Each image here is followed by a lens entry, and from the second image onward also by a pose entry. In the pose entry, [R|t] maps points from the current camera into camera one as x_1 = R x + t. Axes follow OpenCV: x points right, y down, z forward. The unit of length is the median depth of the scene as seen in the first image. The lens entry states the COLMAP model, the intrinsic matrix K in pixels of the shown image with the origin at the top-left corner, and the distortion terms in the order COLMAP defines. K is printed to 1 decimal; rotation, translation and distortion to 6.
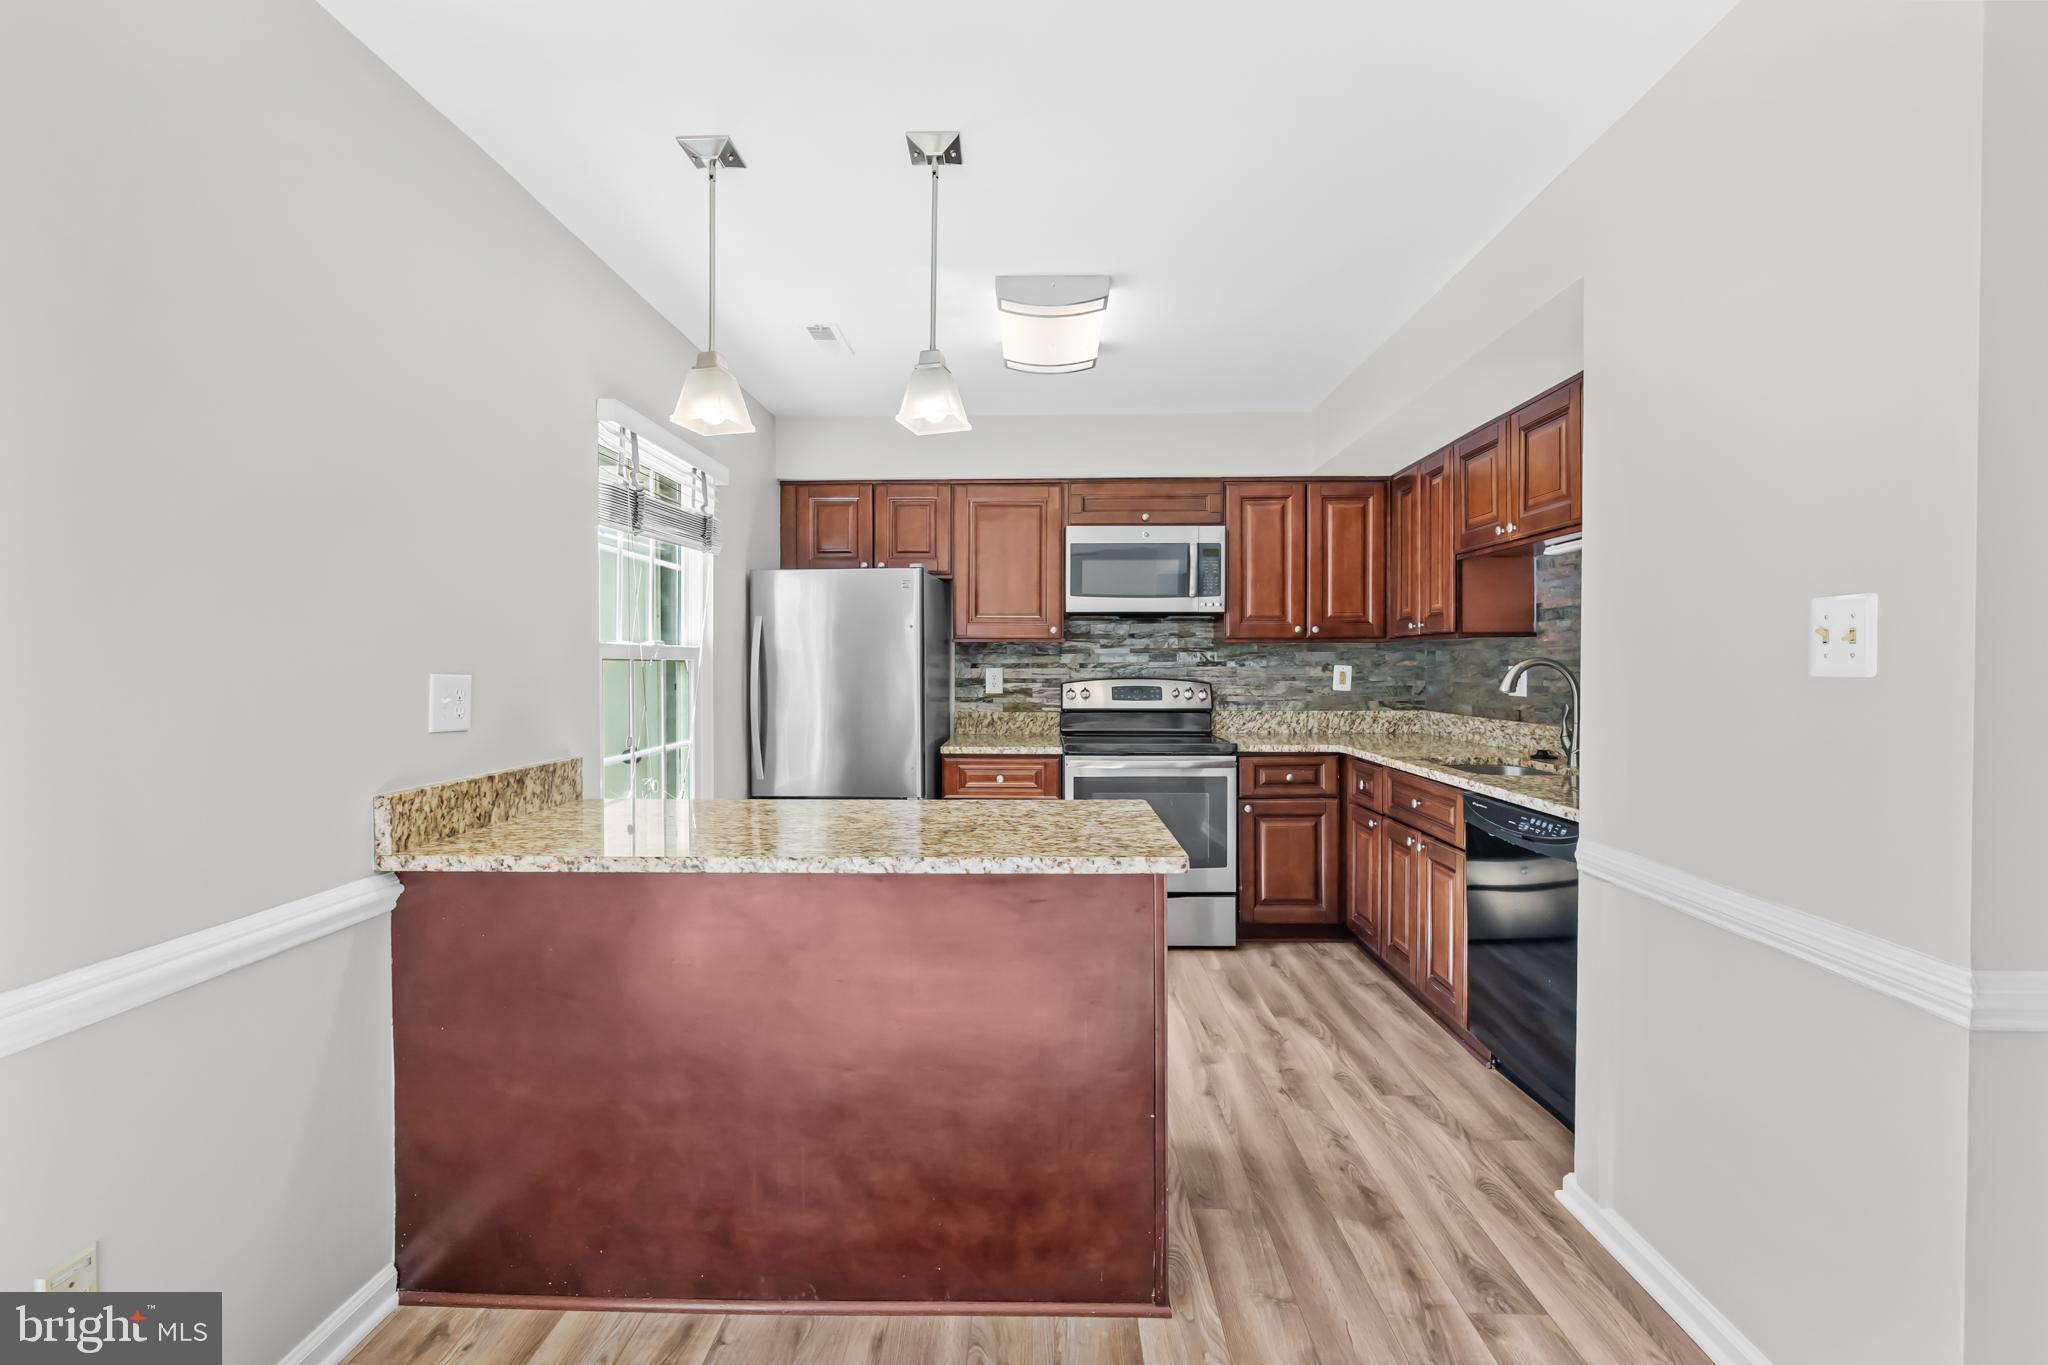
lens RADIAL K [[863.9, 0, 1021.0], [0, 863.9, 670.1], [0, 0, 1]] dist [0.000570, 0.000412]
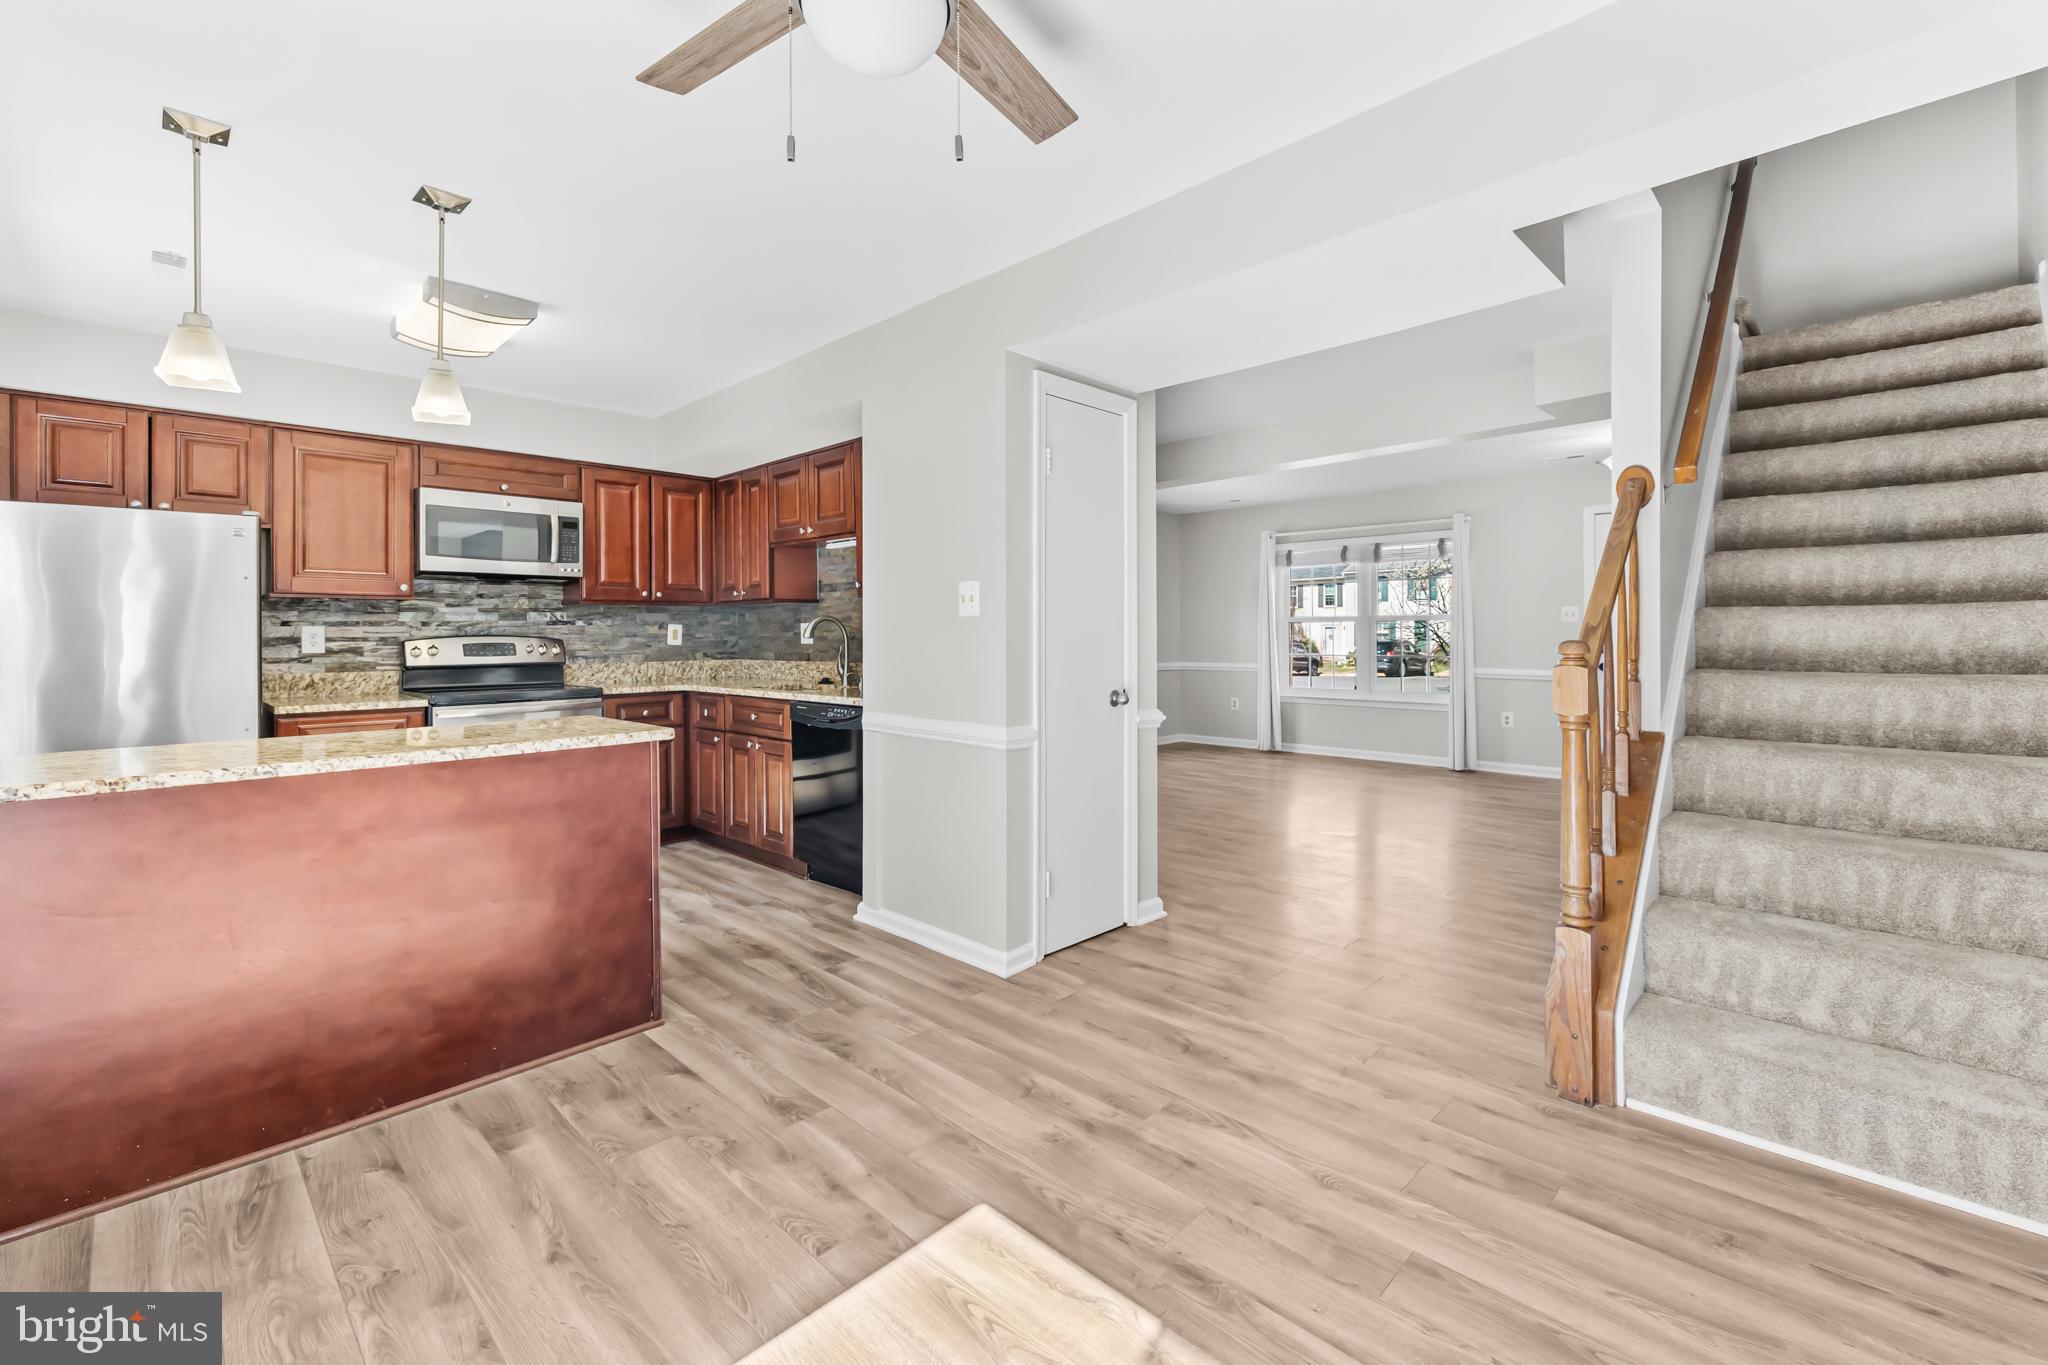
lens RADIAL K [[875.5, 0, 1022.3], [0, 875.5, 632.1], [0, 0, 1]] dist [0.000893, -0.000112]
pose [[0.681120, -0.002691, 0.732167, -0.248674], [0.012332, 0.999894, -0.007798, 0.025659], [-0.732068, 0.014340, 0.681081, -0.259802]]
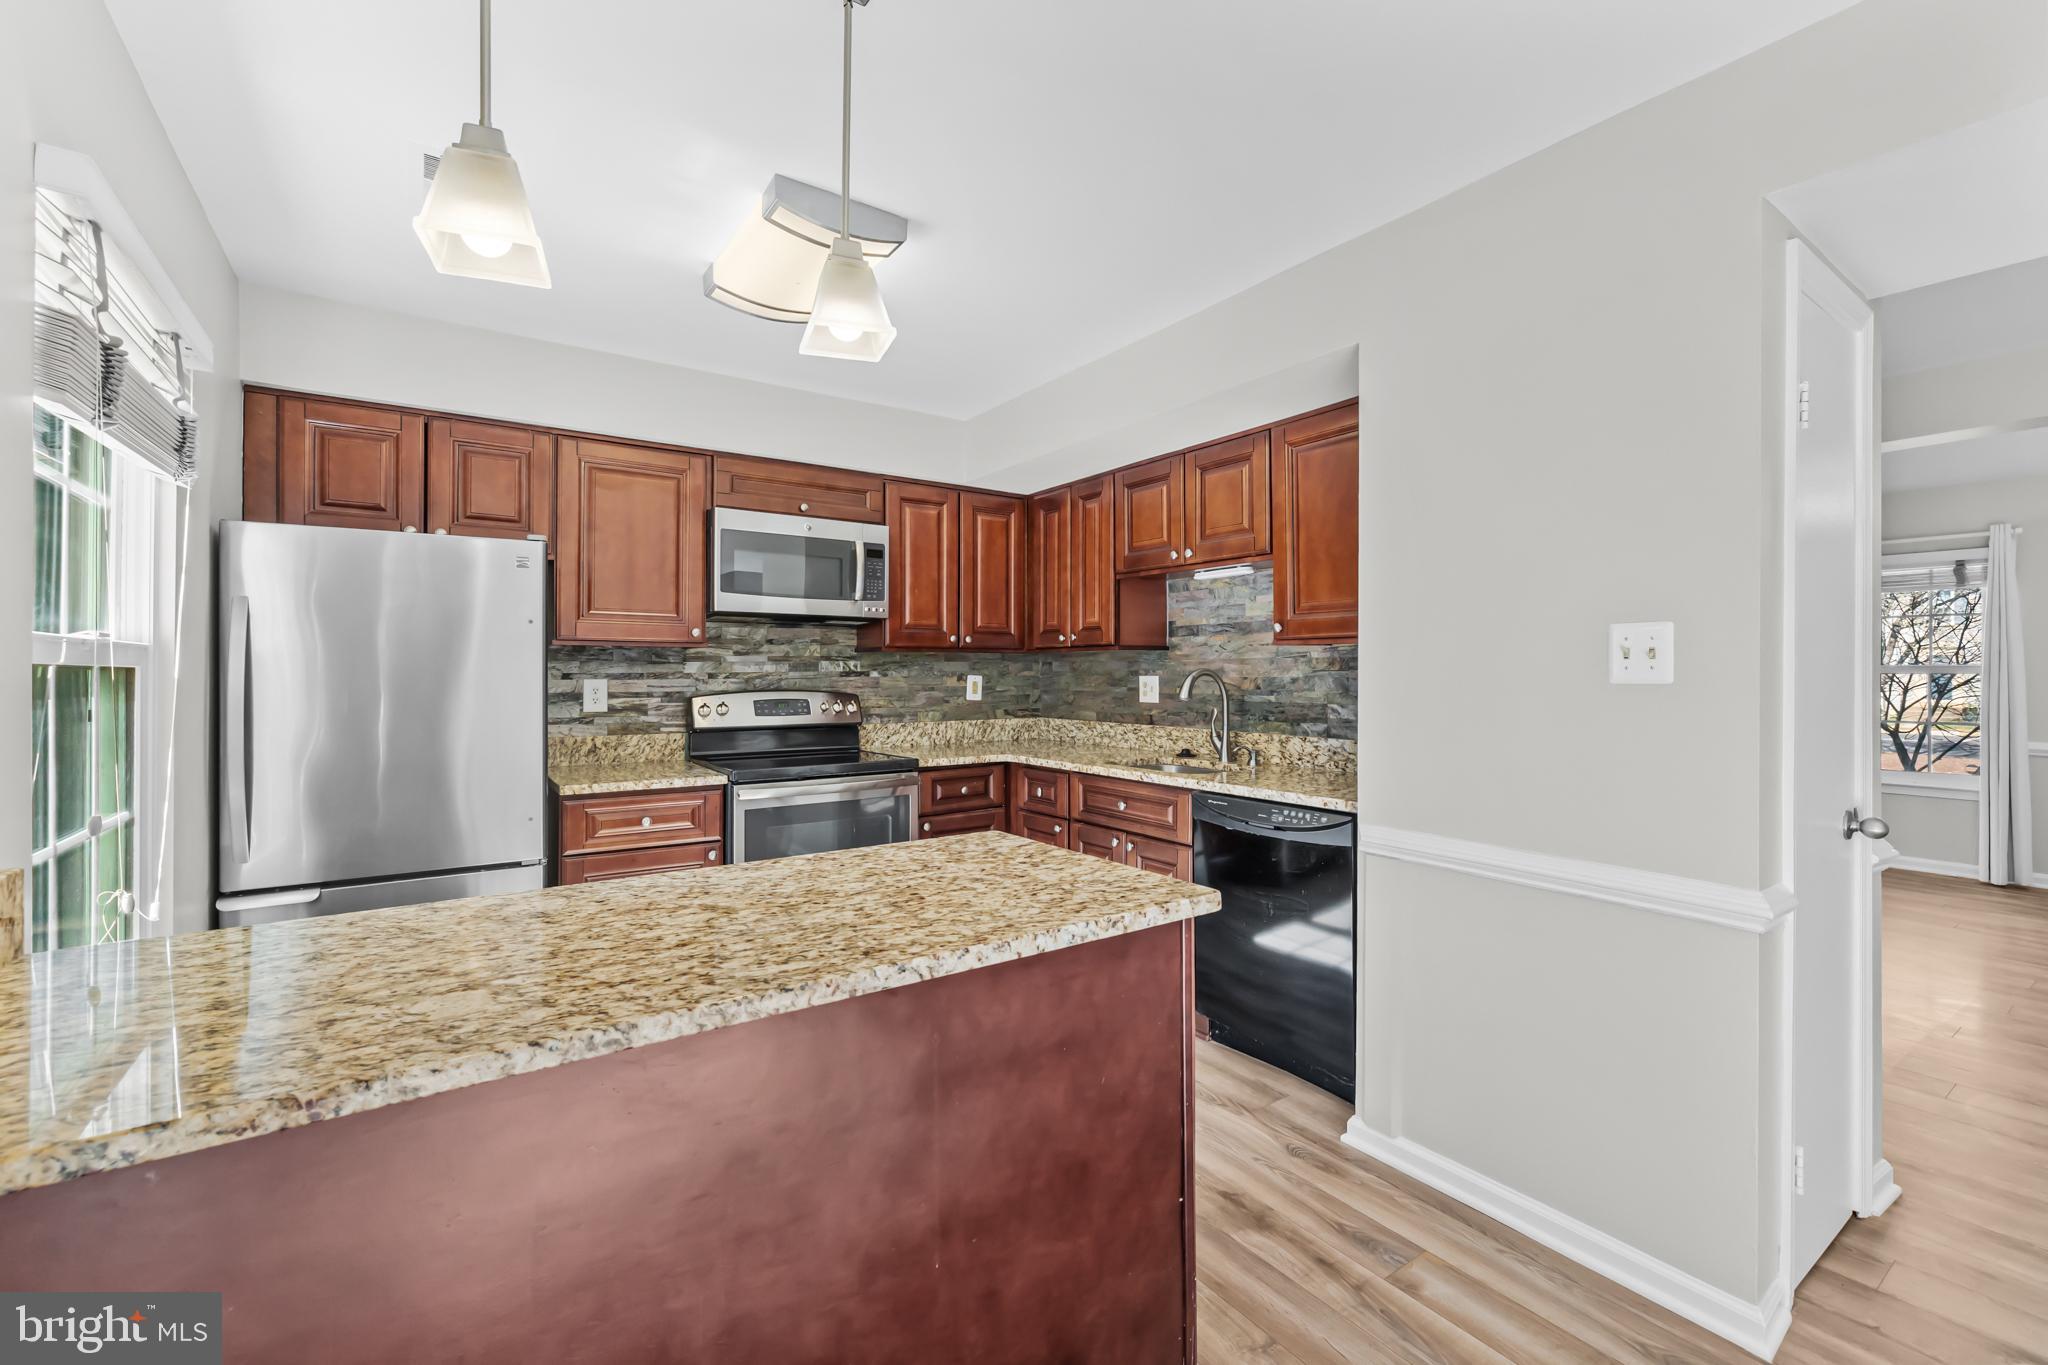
lens RADIAL K [[863.9, 0, 1021.0], [0, 863.9, 670.1], [0, 0, 1]] dist [0.000570, 0.000412]
pose [[0.806258, 0.002723, 0.591557, -0.222718], [0.004124, 0.999939, -0.010223, -0.001303], [-0.591549, 0.010682, 0.806198, 0.180533]]
